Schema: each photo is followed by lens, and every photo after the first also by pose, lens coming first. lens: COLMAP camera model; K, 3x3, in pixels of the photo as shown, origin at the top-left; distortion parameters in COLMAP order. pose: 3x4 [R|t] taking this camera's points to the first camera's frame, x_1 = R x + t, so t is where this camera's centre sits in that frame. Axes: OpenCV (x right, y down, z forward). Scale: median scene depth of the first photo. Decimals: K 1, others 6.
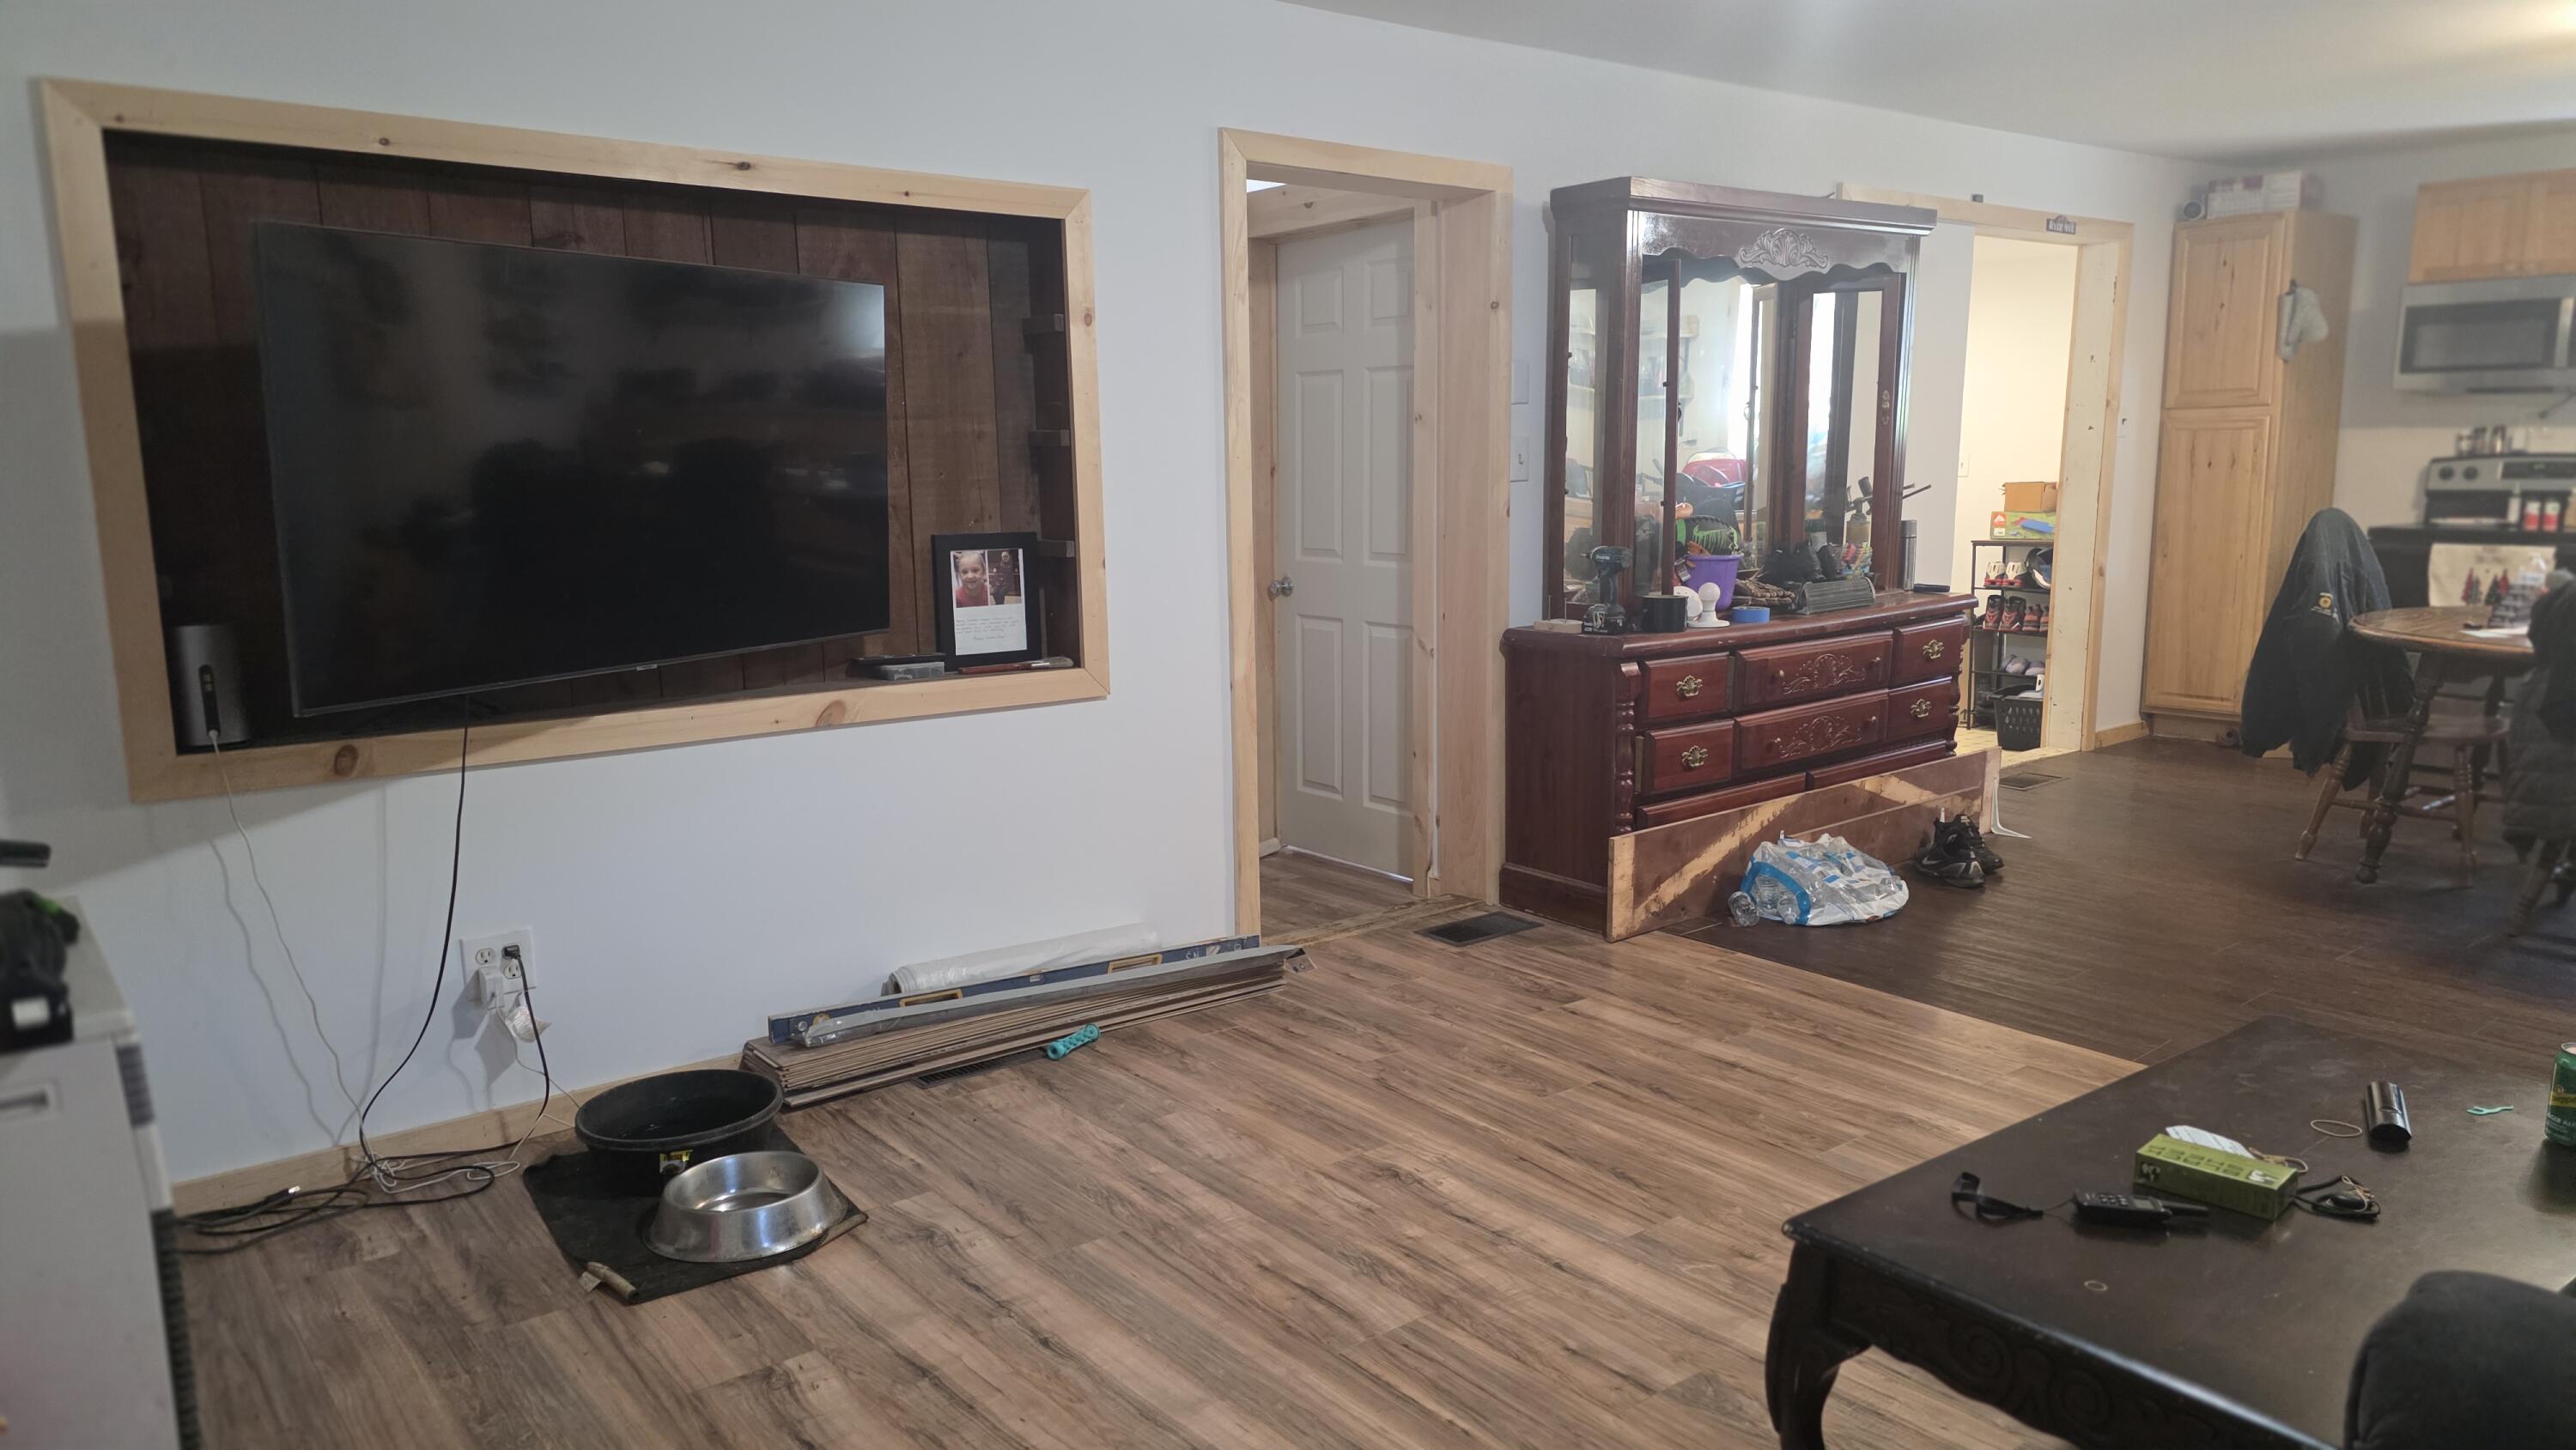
lens RADIAL K [[1711.3, 0, 1316.1], [0, 1711.3, 741.1], [0, 0, 1]] dist [0.060019, -0.047581]
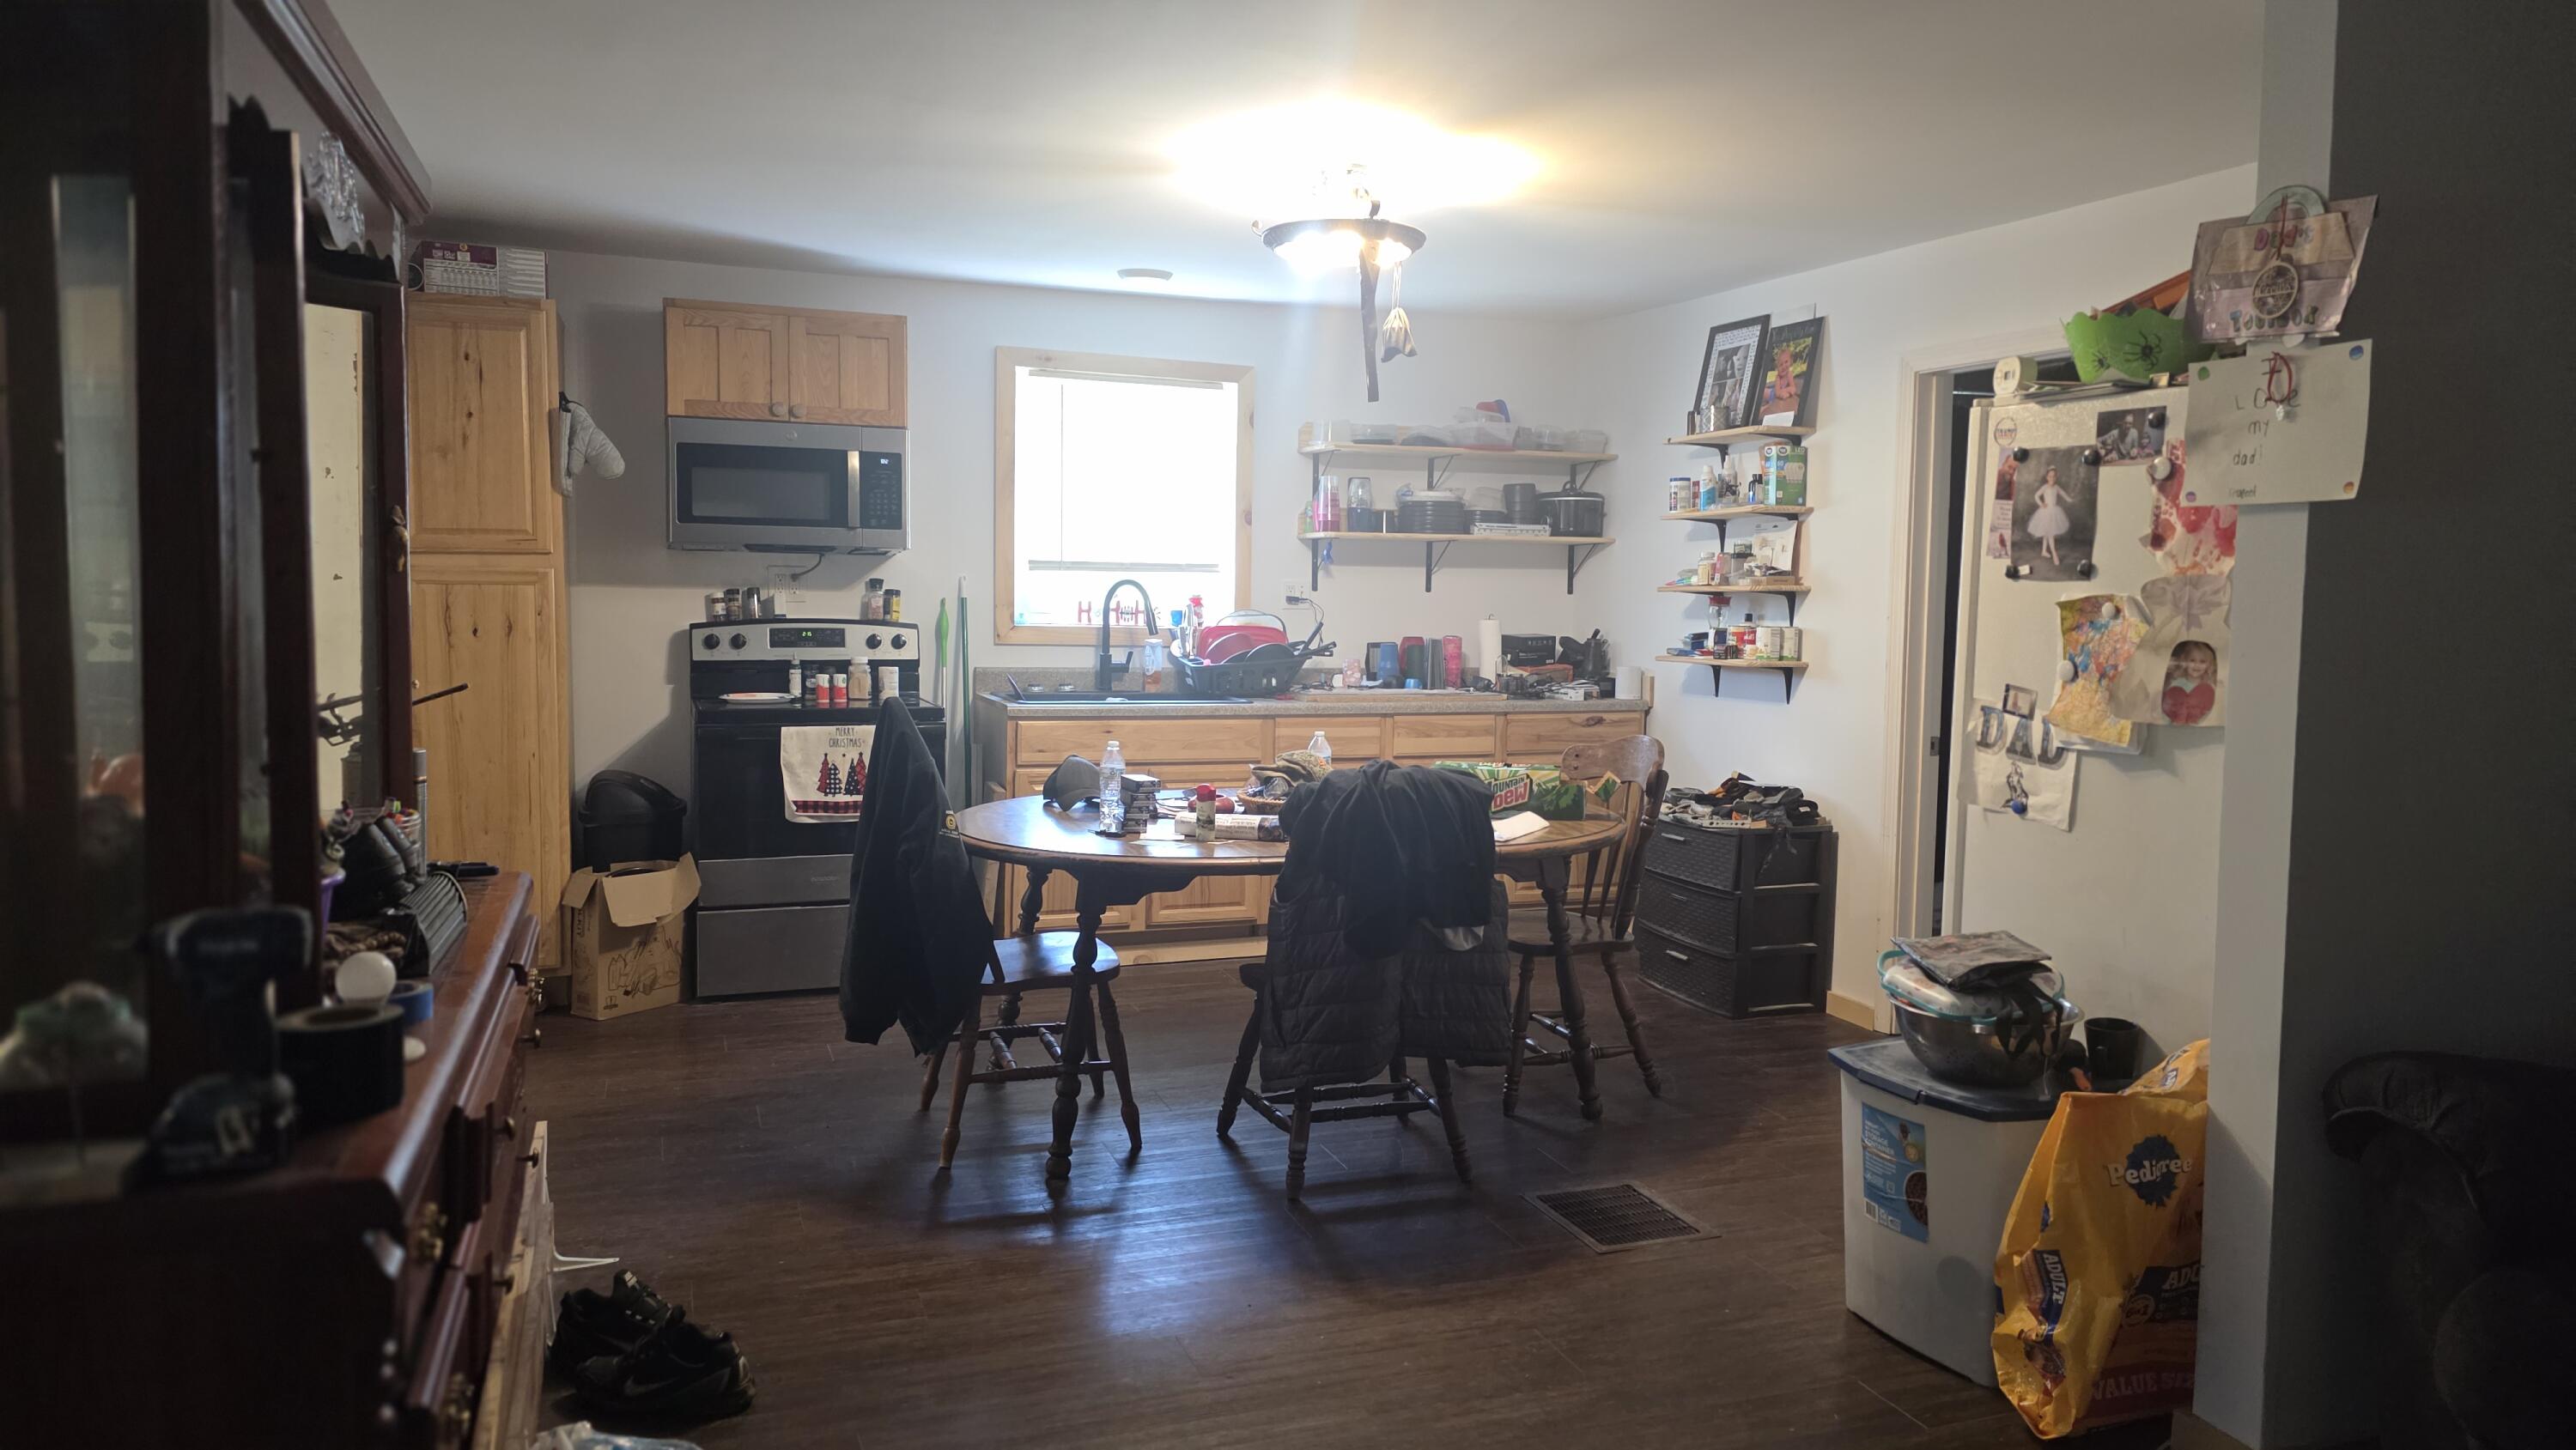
lens RADIAL K [[1711.3, 0, 1302.8], [0, 1711.3, 709.6], [0, 0, 1]] dist [0.060019, -0.047581]
pose [[0.325190, -0.051547, 0.944243, -0.051789], [0.146954, 0.989137, 0.003388, -0.081462], [-0.934161, 0.137659, 0.329233, 0.458220]]
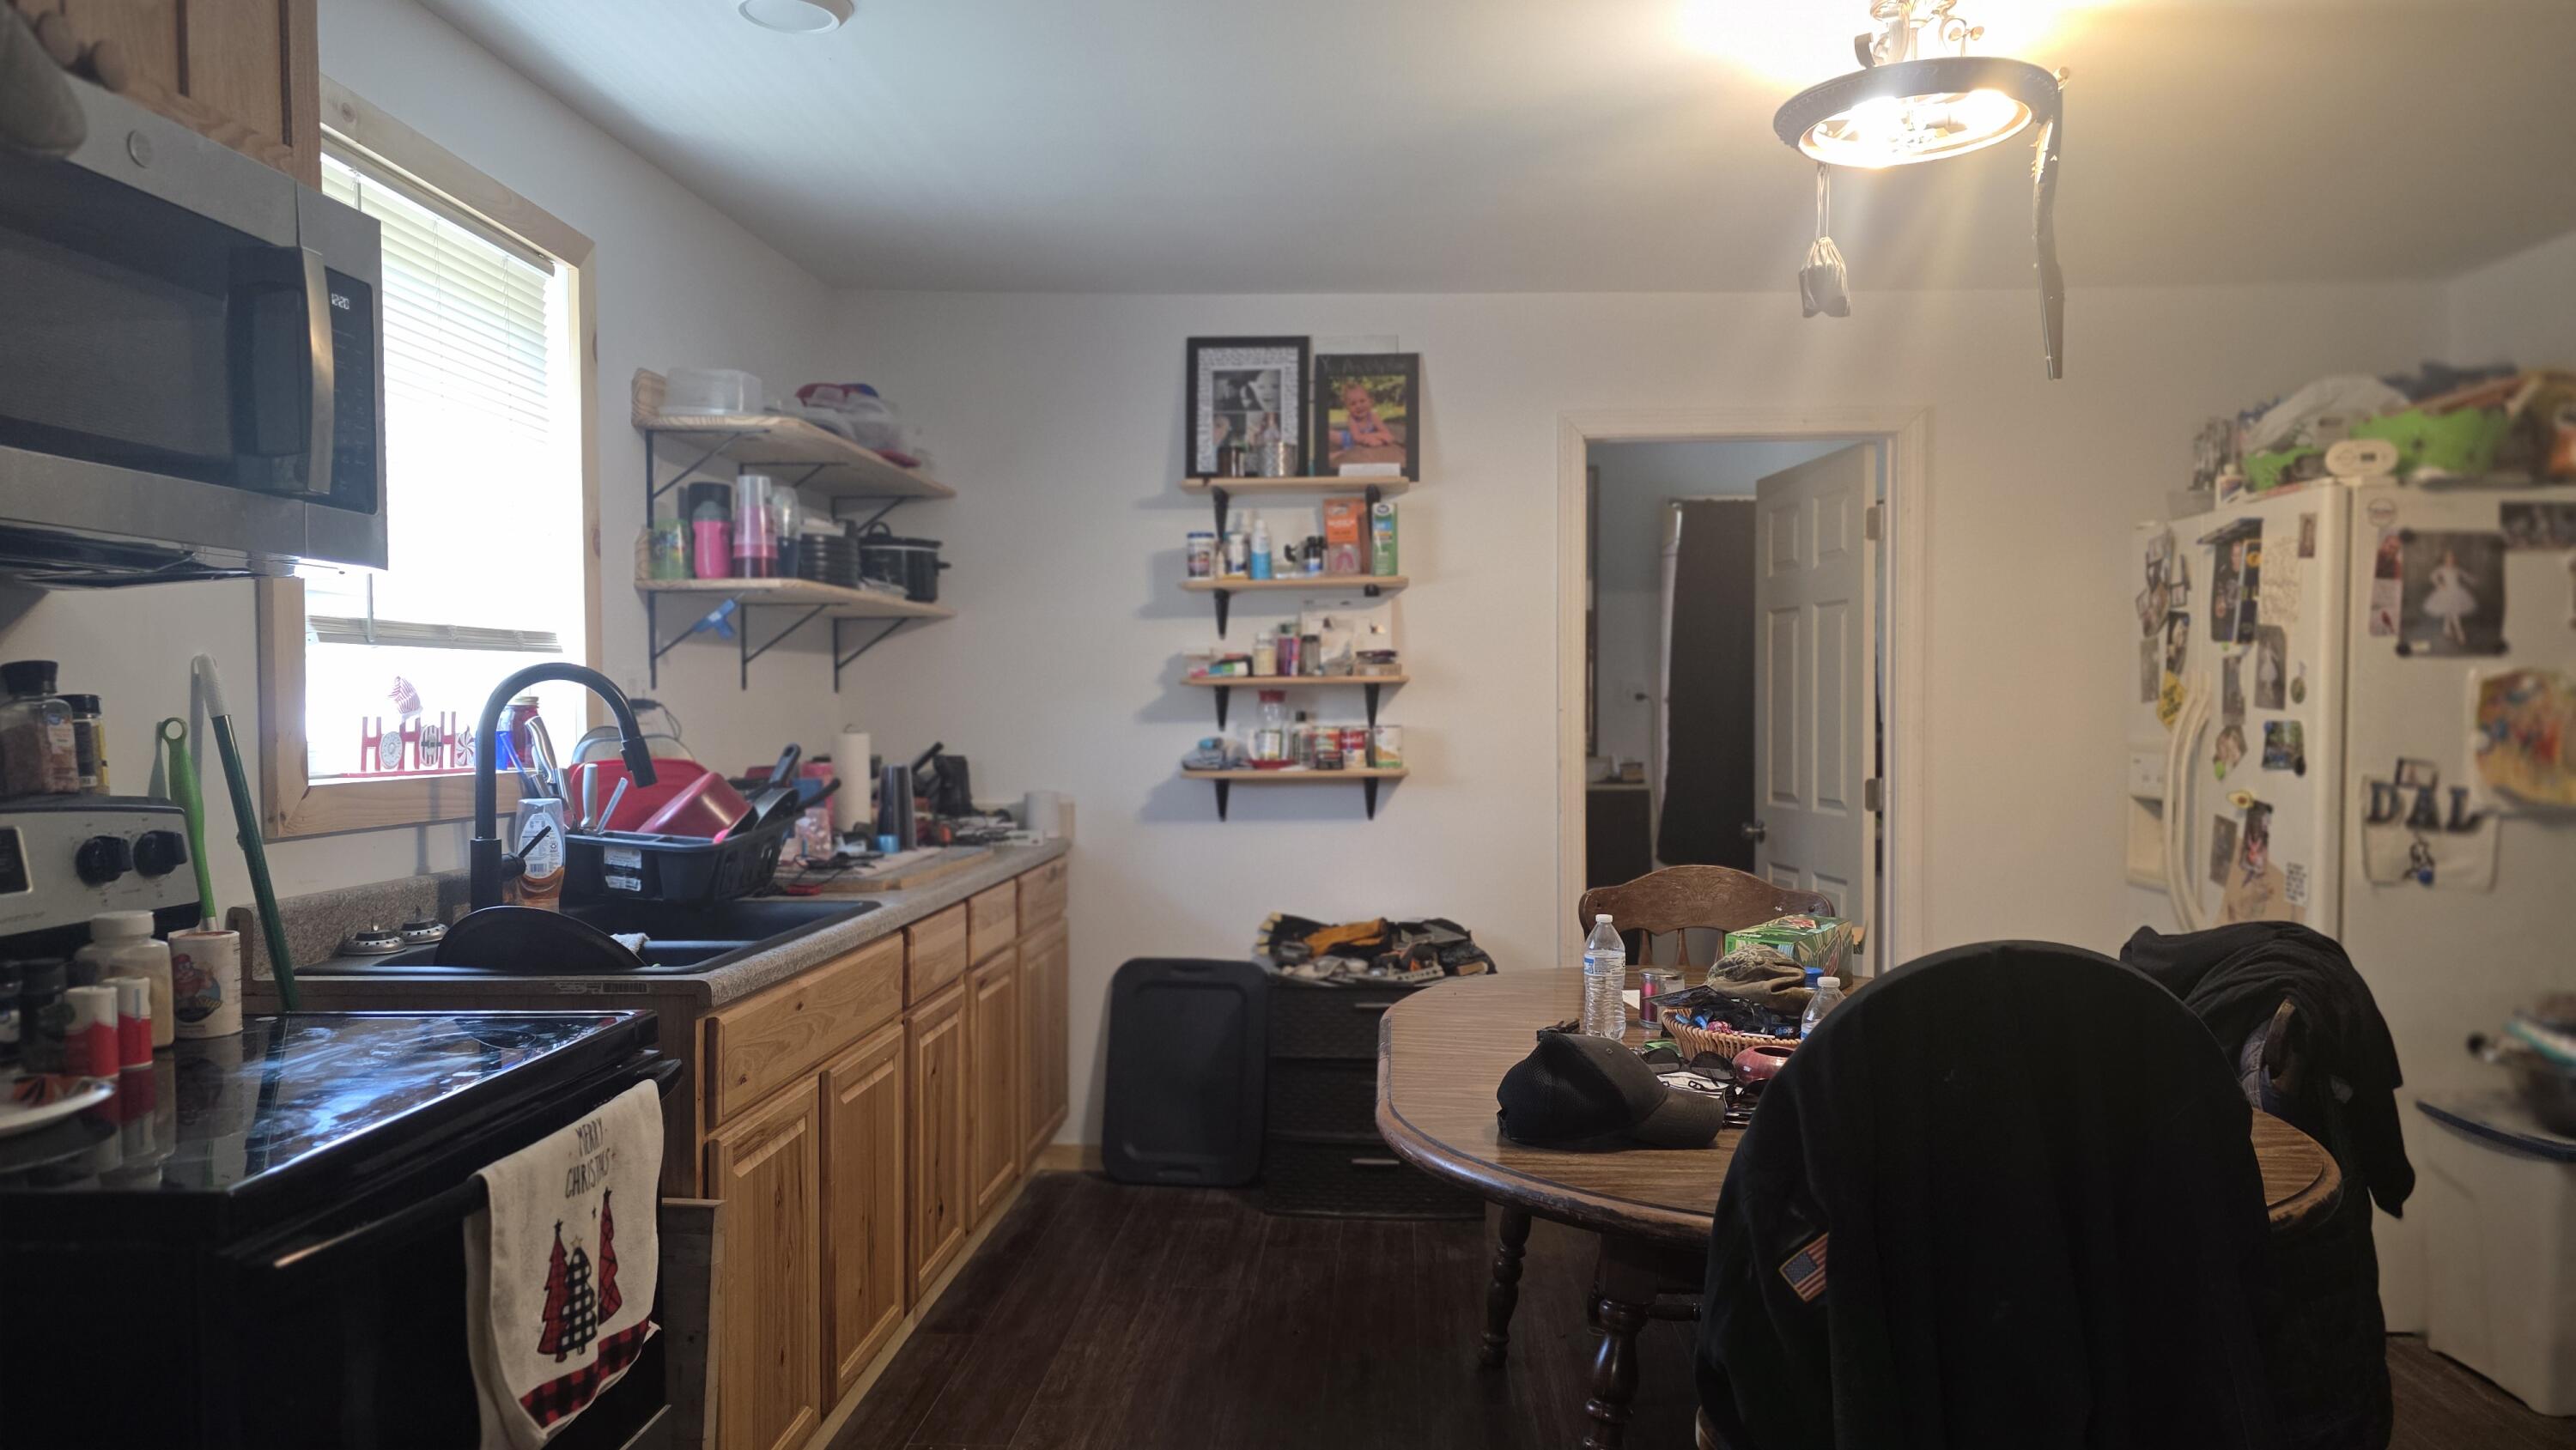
lens RADIAL K [[1711.3, 0, 1286.6], [0, 1711.3, 775.3], [0, 0, 1]] dist [0.060019, -0.047581]
pose [[-0.739056, -0.012114, 0.673535, 0.361831], [0.131220, 0.978097, 0.161577, -0.174120], [-0.660740, 0.207796, -0.721279, 0.994504]]
